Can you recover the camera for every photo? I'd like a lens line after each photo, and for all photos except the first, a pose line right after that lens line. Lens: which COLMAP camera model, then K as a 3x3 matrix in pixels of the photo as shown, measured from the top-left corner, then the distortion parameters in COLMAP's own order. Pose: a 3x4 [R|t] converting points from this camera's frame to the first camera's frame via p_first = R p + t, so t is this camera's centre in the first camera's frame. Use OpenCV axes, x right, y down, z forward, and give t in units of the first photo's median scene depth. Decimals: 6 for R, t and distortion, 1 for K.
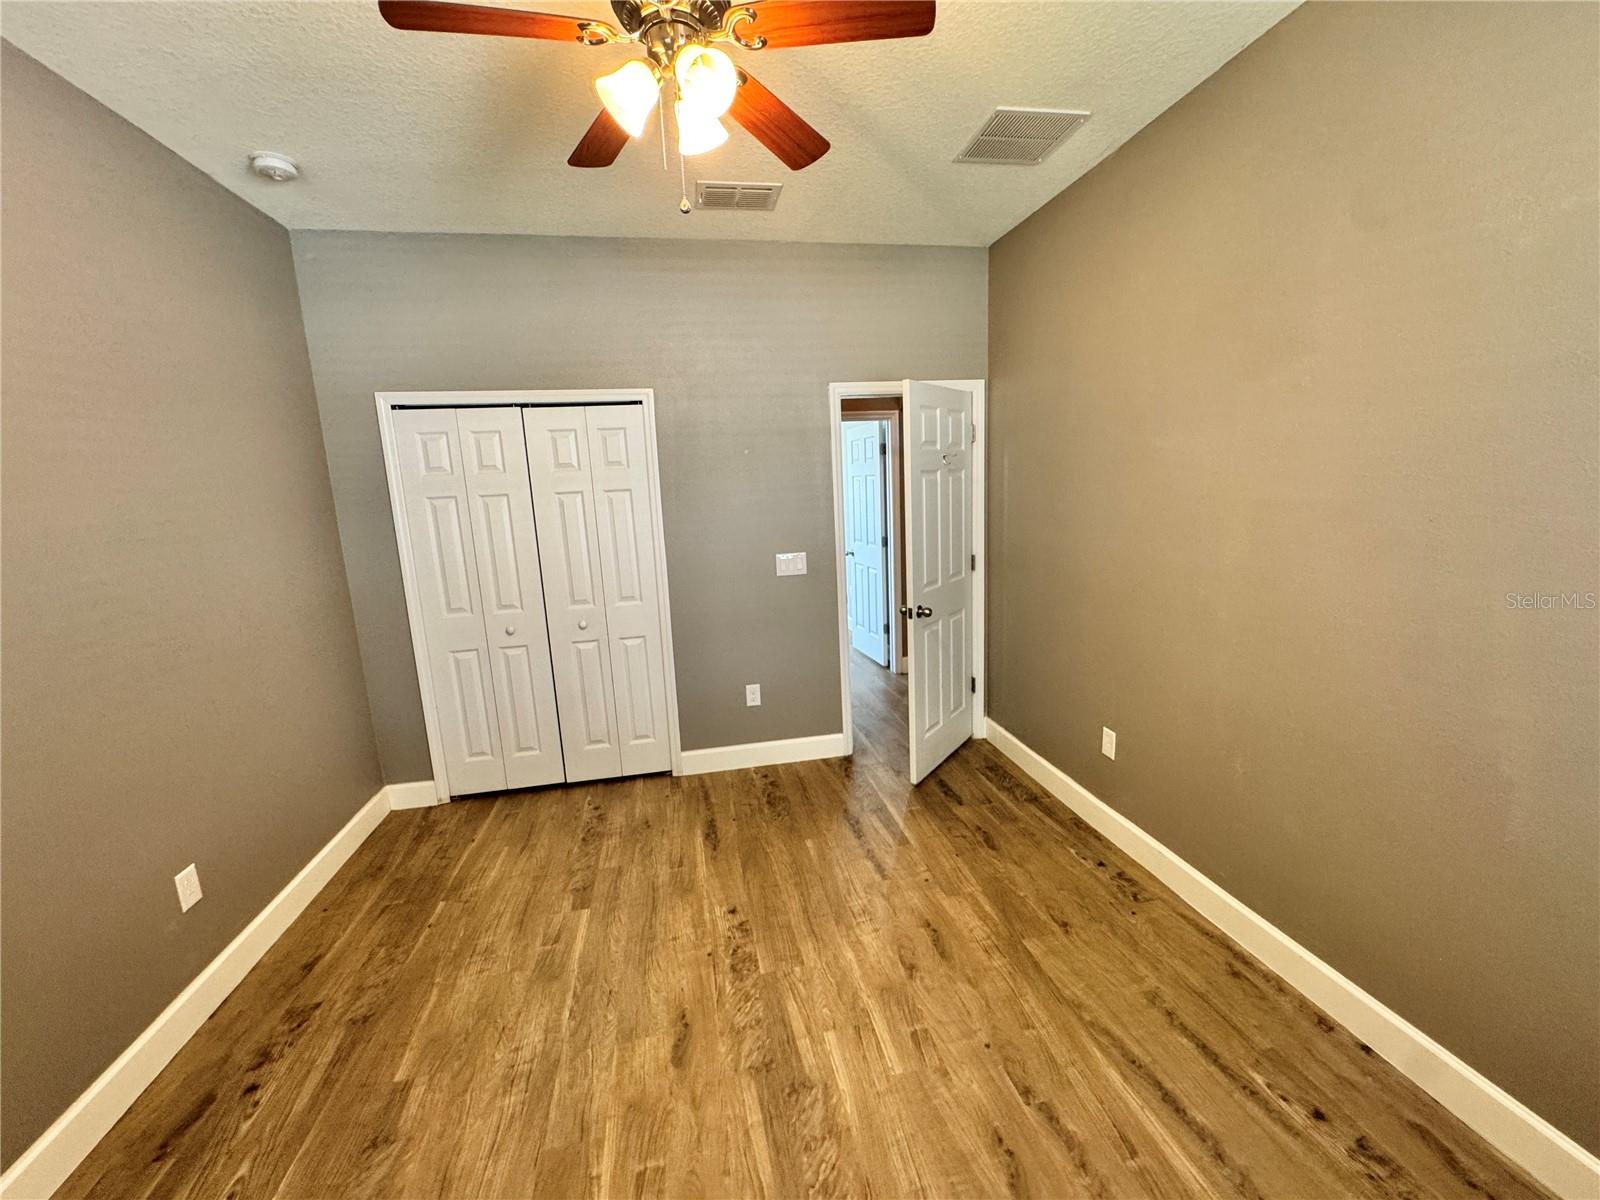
lens RADIAL K [[643.5, 0, 803.7], [0, 643.5, 596.8], [0, 0, 1]] dist [0.003416, 0.000169]
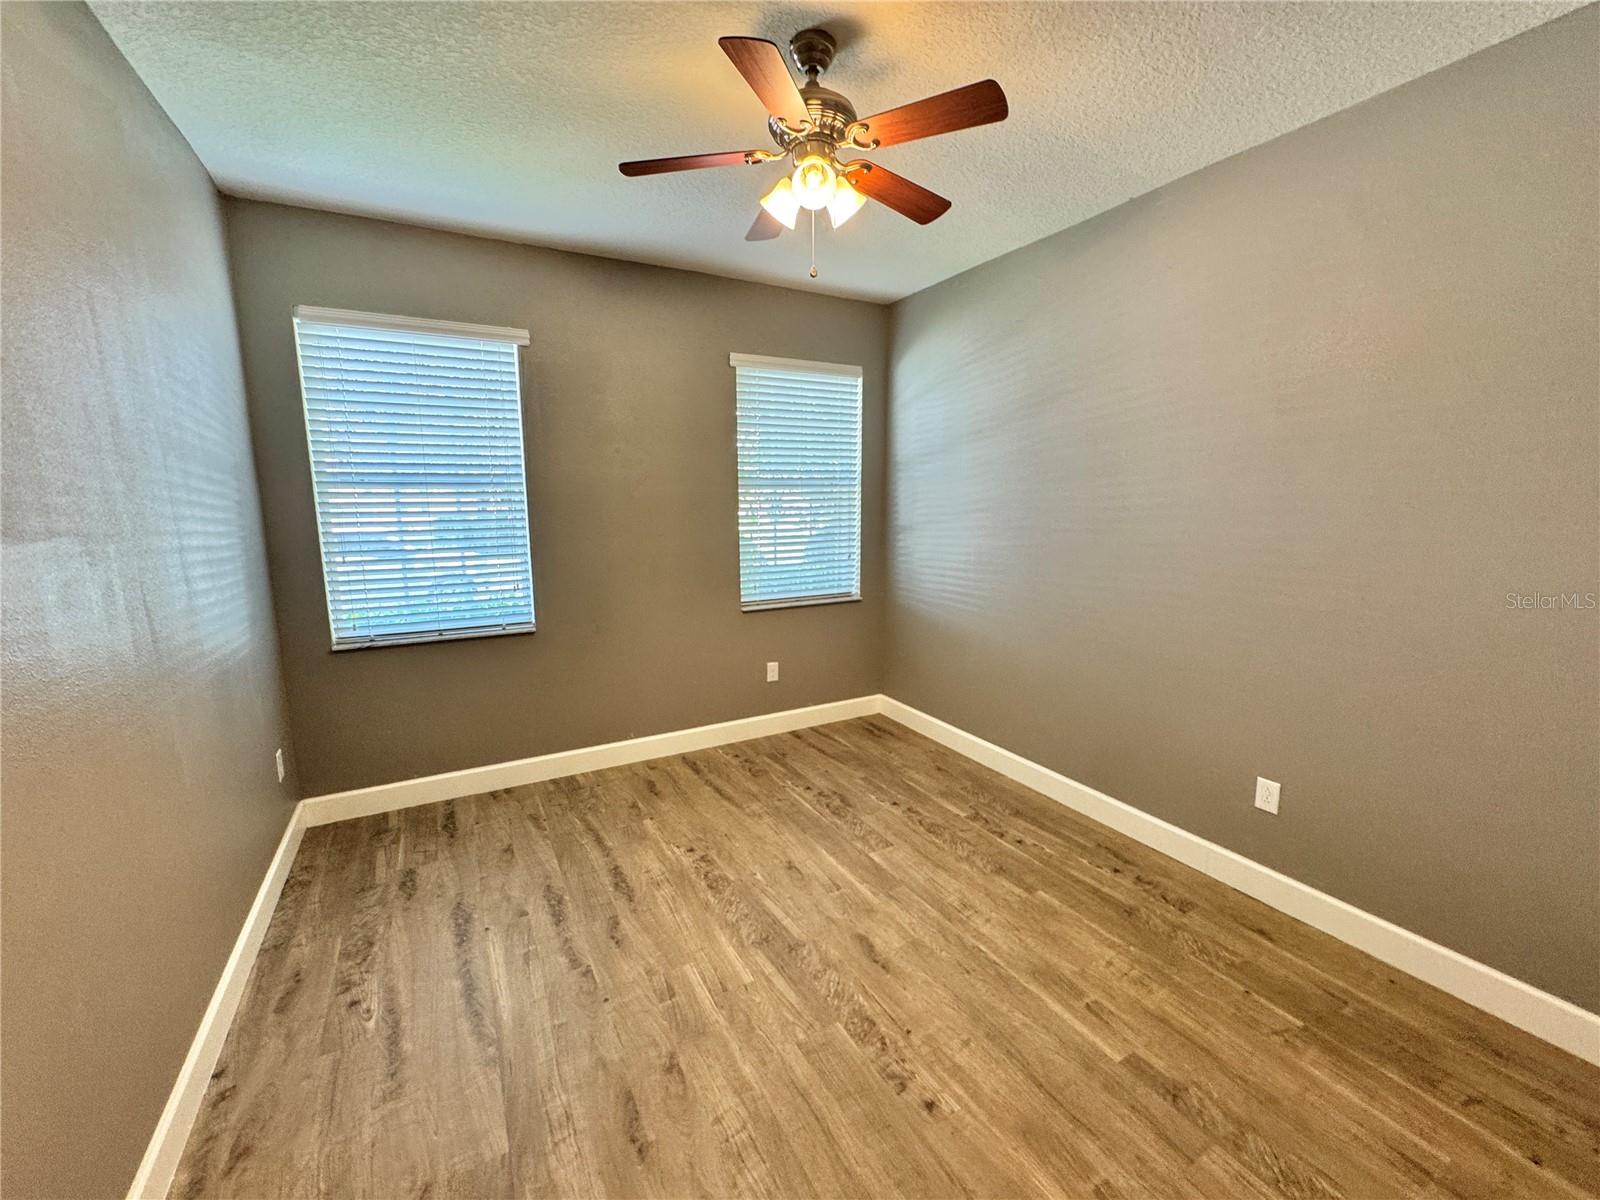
lens RADIAL K [[643.5, 0, 806.8], [0, 643.5, 590.0], [0, 0, 1]] dist [0.003416, 0.000169]
pose [[-0.947473, 0.093145, -0.305973, 0.202973], [-0.010868, 0.946725, 0.321859, -0.294314], [0.319651, 0.308278, -0.895984, 1.656210]]
